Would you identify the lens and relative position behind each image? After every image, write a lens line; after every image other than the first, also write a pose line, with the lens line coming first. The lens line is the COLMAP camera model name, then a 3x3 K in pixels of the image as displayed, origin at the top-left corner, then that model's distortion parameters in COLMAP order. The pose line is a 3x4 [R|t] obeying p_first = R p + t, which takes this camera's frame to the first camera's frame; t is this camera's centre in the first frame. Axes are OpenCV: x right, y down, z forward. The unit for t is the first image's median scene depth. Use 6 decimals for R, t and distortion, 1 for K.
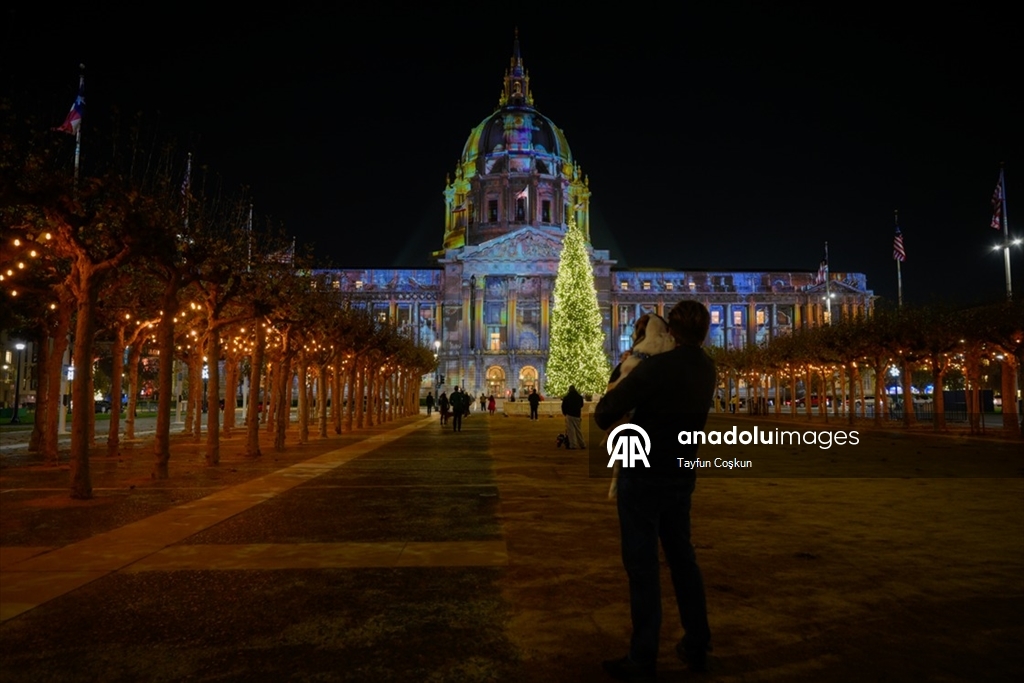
lens RADIAL K [[707.9, 0, 500.2], [0, 707.9, 343.1], [0, 0, 1]] dist [0.002016, 0.000655]
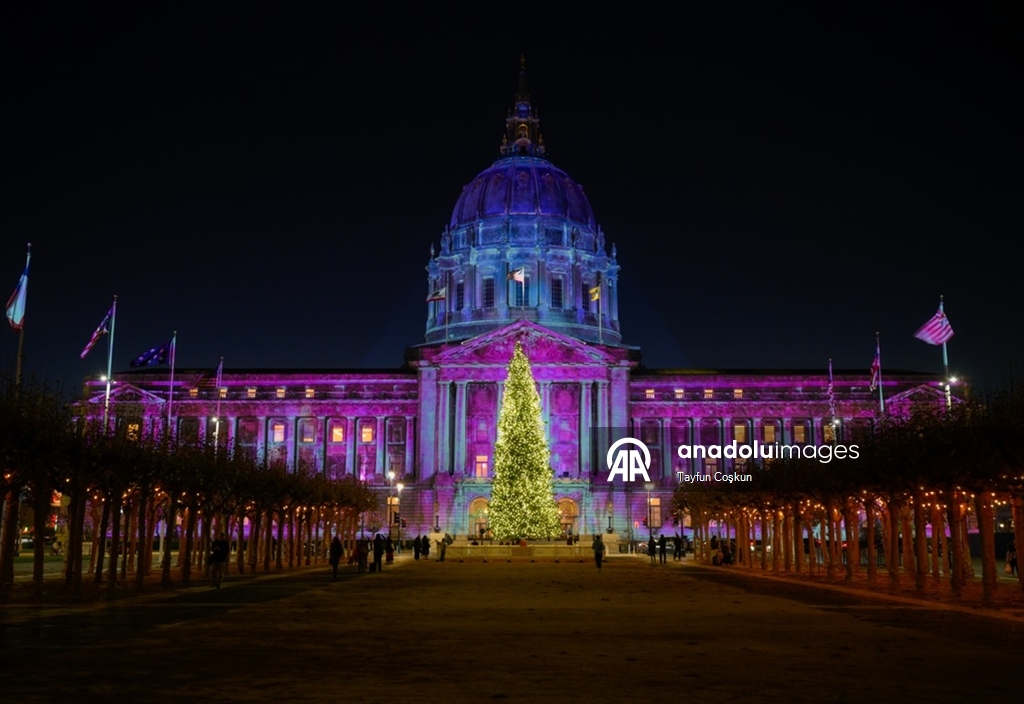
lens RADIAL K [[1081.1, 0, 512.0], [0, 1081.1, 352.0], [0, 0, 1]] dist [-0.005801, 0.007559]
pose [[0.999333, -0.004057, -0.036289, 0.146531], [0.000655, 0.995642, -0.093258, -0.035037], [0.036510, 0.093172, 0.994980, -0.403834]]
